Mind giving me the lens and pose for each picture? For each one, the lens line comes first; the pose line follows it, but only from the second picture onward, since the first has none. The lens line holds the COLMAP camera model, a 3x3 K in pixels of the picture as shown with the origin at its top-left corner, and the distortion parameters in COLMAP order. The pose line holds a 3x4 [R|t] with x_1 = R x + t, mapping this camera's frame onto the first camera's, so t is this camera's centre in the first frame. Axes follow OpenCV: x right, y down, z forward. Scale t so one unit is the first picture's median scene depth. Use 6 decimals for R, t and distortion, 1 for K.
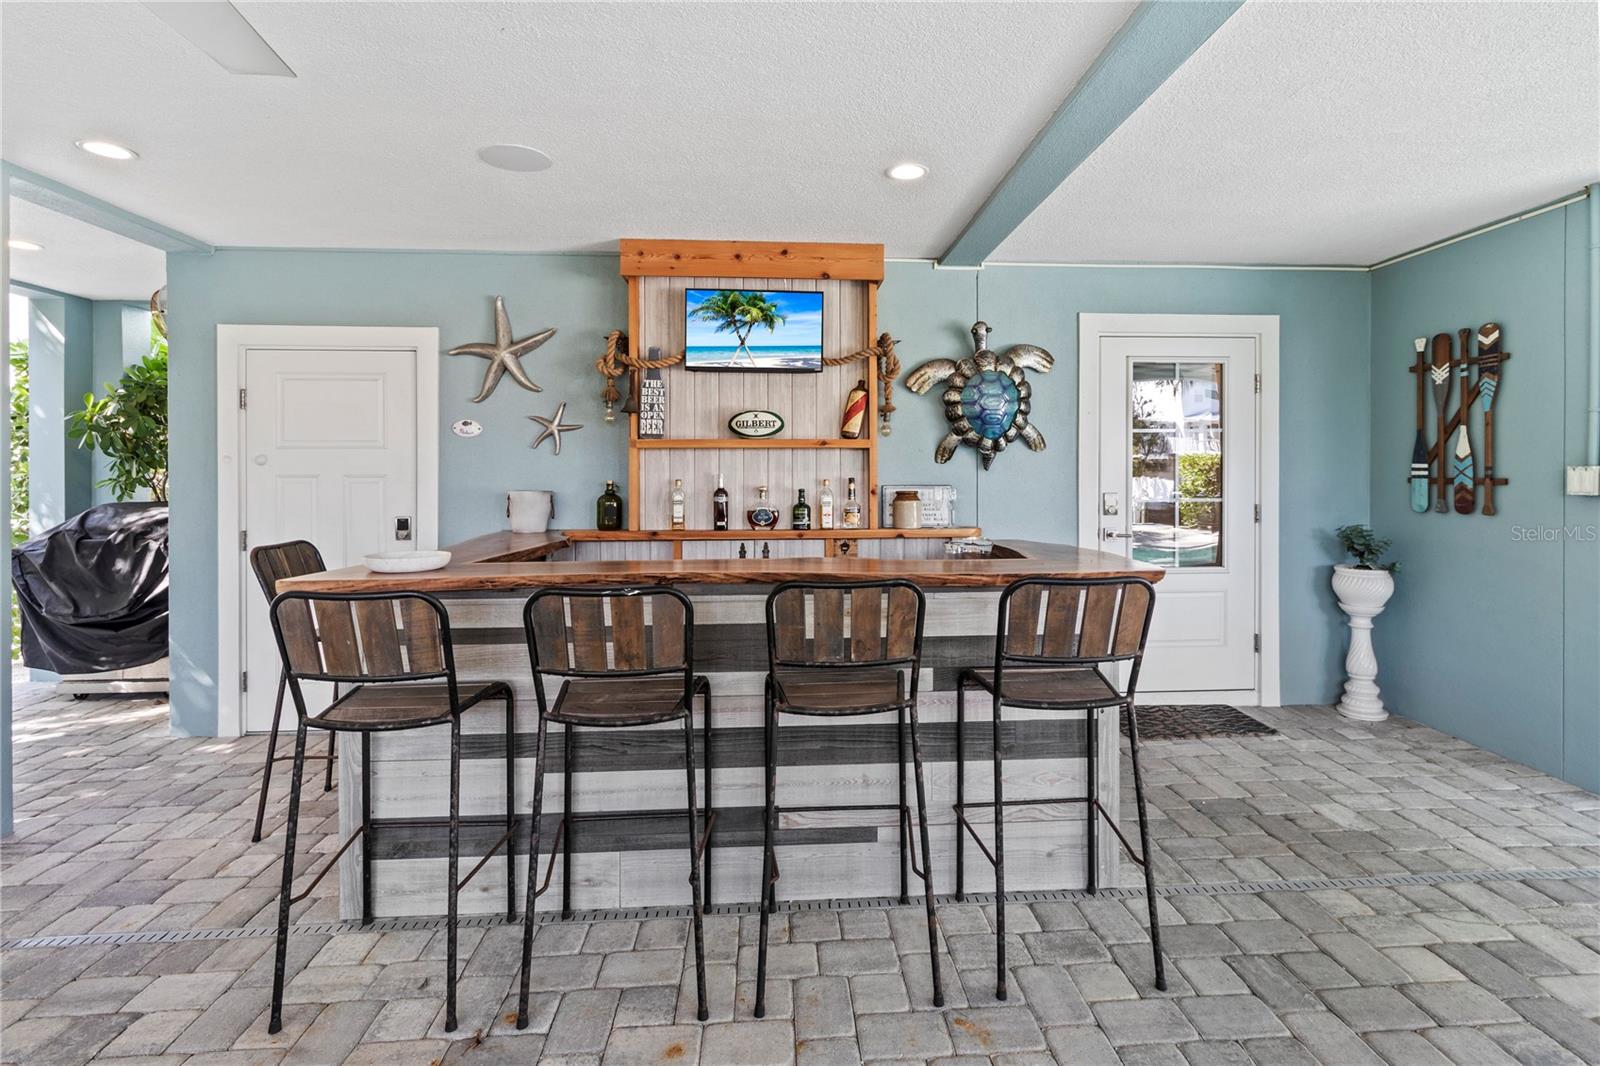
lens RADIAL K [[753.8, 0, 815.0], [0, 753.8, 475.5], [0, 0, 1]] dist [0.000844, 0.001407]
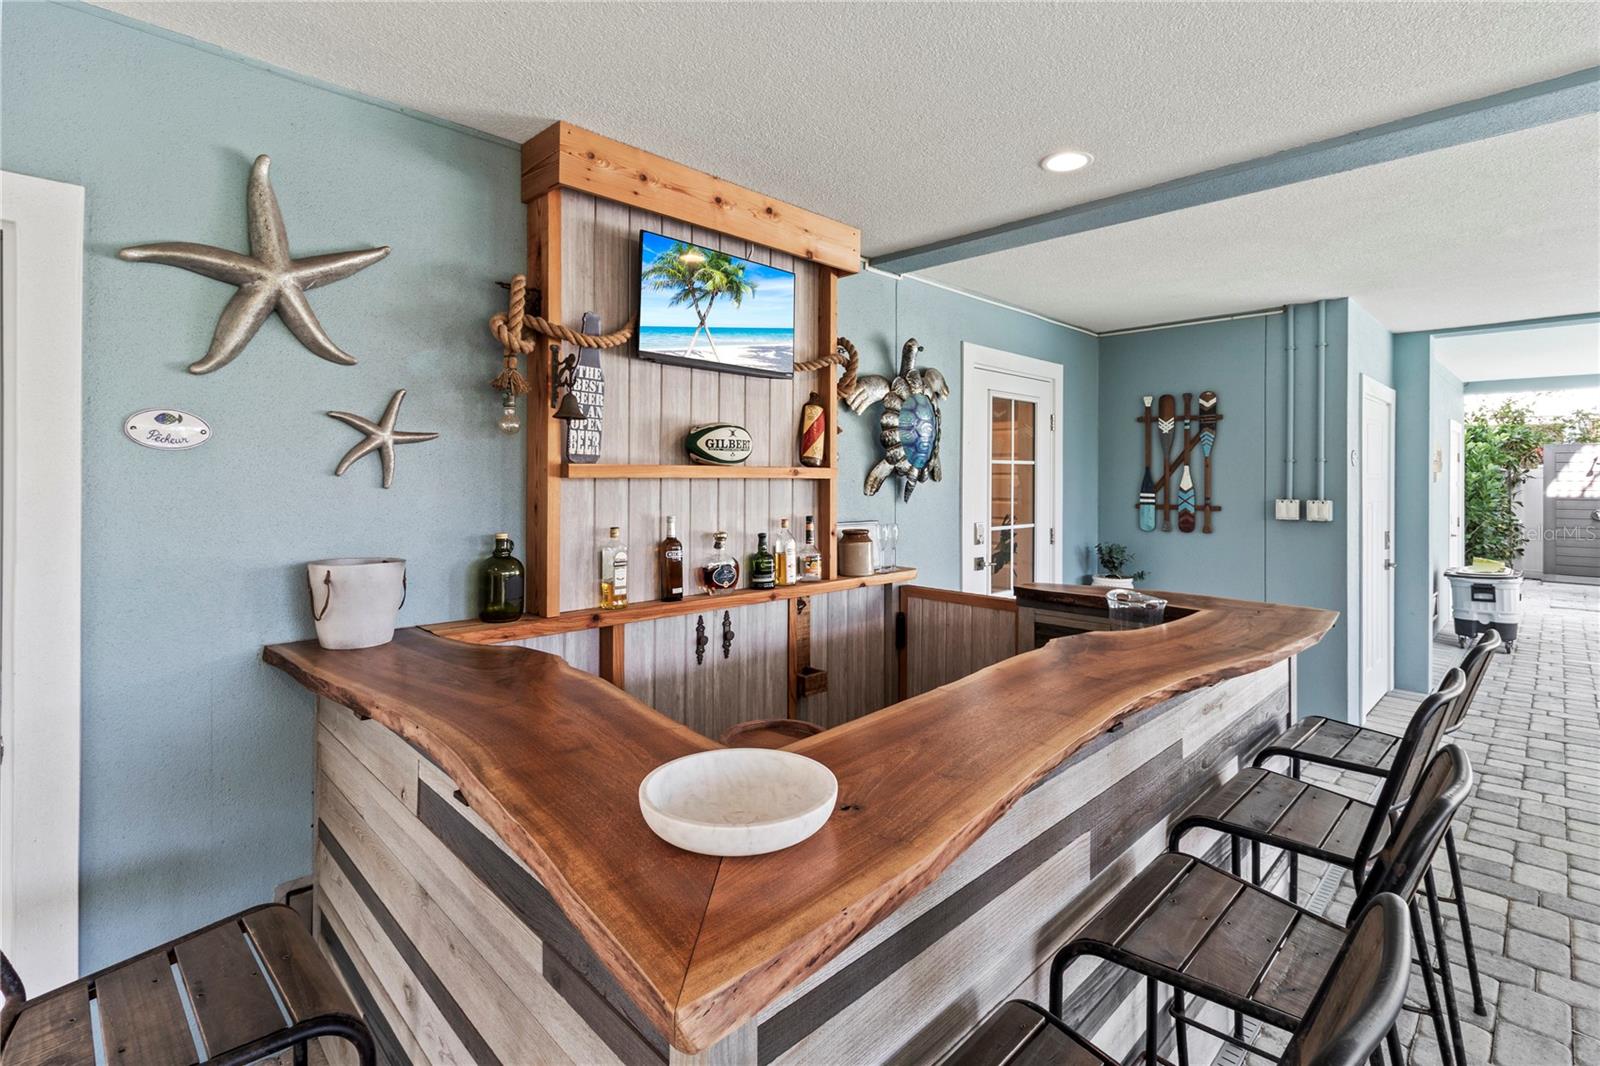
lens RADIAL K [[753.8, 0, 814.7], [0, 753.8, 480.2], [0, 0, 1]] dist [0.000844, 0.001407]
pose [[0.744876, 0.003792, 0.667192, -0.476475], [-0.004341, 0.999990, -0.000838, -0.034156], [-0.667189, -0.002272, 0.744885, 0.413183]]
